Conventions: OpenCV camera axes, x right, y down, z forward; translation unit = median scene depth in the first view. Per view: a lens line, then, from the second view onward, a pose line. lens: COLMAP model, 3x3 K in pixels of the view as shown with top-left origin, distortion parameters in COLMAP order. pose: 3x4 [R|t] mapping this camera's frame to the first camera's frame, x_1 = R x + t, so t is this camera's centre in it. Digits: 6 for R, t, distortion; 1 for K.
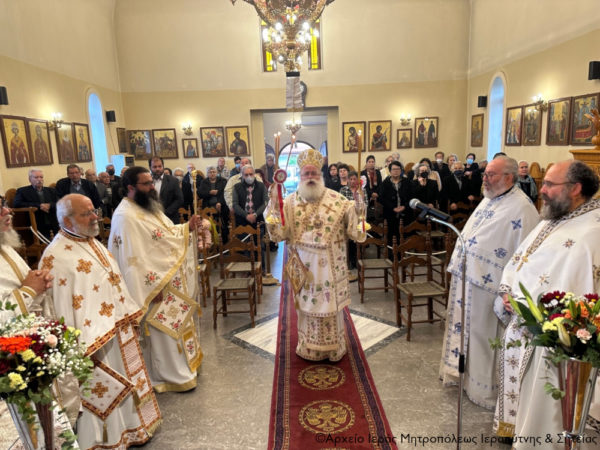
lens RADIAL K [[425.5, 0, 301.6], [0, 425.5, 235.8], [0, 0, 1]] dist [0.047481, -0.063601]
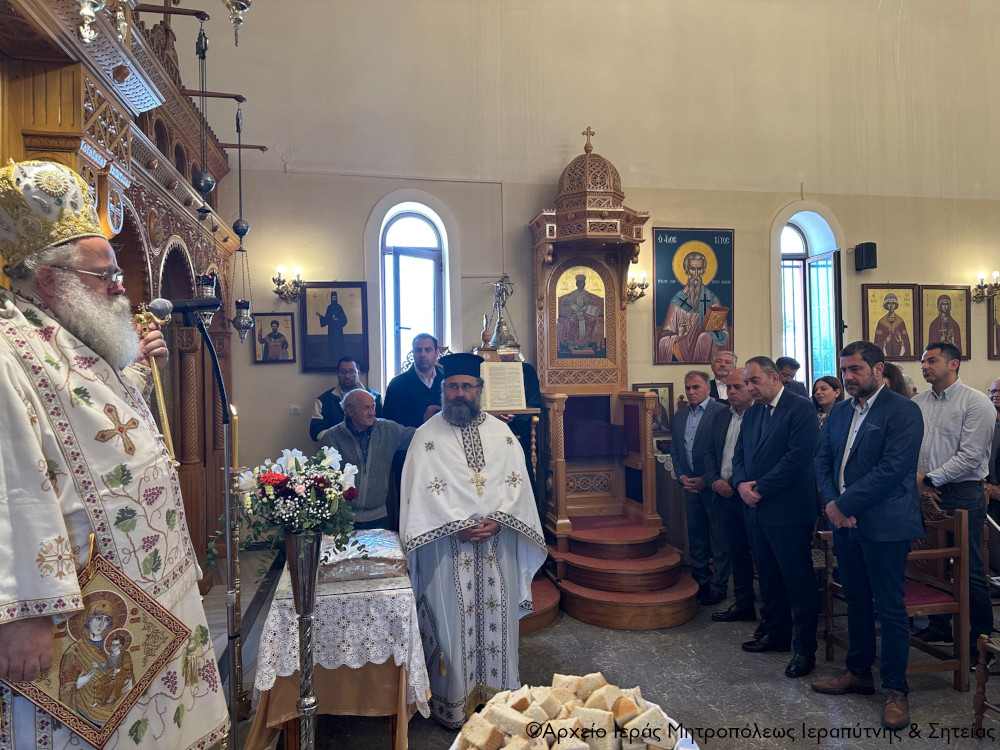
lens RADIAL K [[709.1, 0, 494.1], [0, 709.1, 379.5], [0, 0, 1]] dist [0.047481, -0.063601]
pose [[0.172721, 0.036337, -0.984300, 0.181823], [-0.184497, 0.982825, 0.003908, -0.019246], [0.967537, 0.180925, 0.176458, 0.157791]]
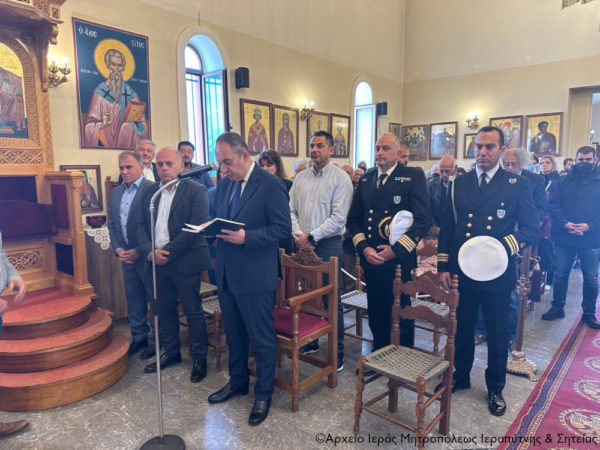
lens RADIAL K [[425.5, 0, 301.8], [0, 425.5, 227.4], [0, 0, 1]] dist [0.047481, -0.063601]
pose [[0.749530, 0.121574, -0.650710, 0.030309], [-0.155711, 0.987789, 0.005193, -0.015040], [0.643396, 0.097430, 0.759308, 0.232026]]
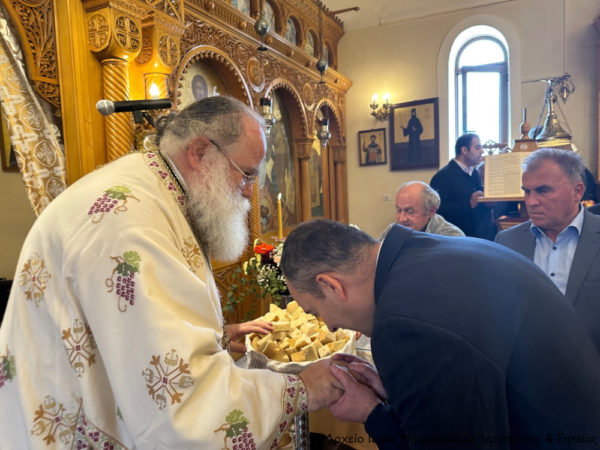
lens RADIAL K [[425.5, 0, 300.3], [0, 425.5, 224.8], [0, 0, 1]] dist [0.047481, -0.063601]
pose [[-0.435326, 0.131049, -0.890684, 0.073282], [-0.120135, 0.972044, 0.201736, -0.019520], [0.892221, 0.194823, -0.407412, 0.225149]]
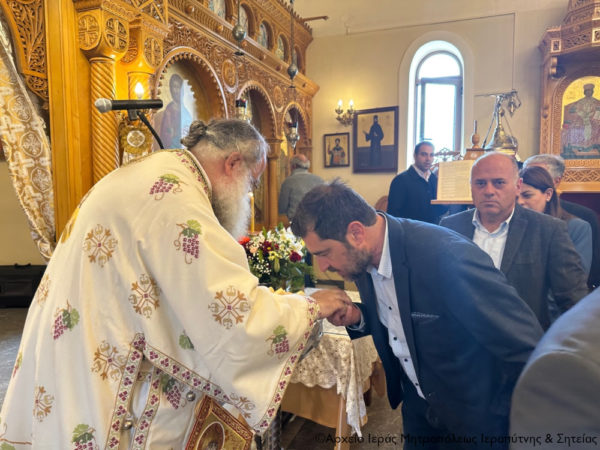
lens RADIAL K [[425.5, 0, 296.1], [0, 425.5, 228.4], [0, 0, 1]] dist [0.047481, -0.063601]
pose [[-0.361231, 0.128840, -0.923533, 0.095064], [-0.162493, 0.966558, 0.198400, -0.019963], [0.918209, 0.221736, -0.328215, 0.227258]]
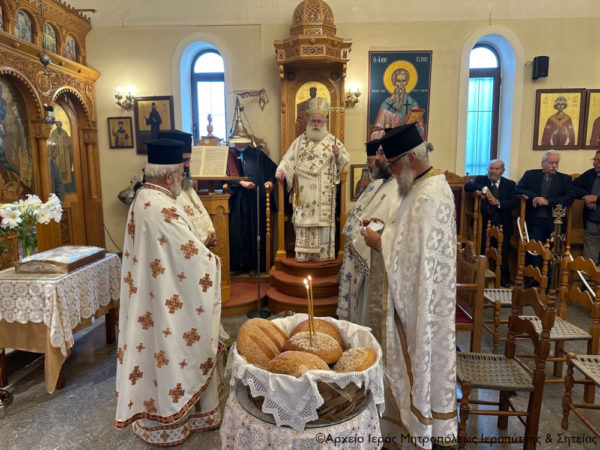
lens RADIAL K [[425.5, 0, 296.5], [0, 425.5, 229.1], [0, 0, 1]] dist [0.047481, -0.063601]
pose [[-0.072541, 0.172788, -0.982284, 0.150558], [-0.190466, 0.964353, 0.183700, -0.042590], [0.979010, 0.200418, -0.037045, 0.356107]]
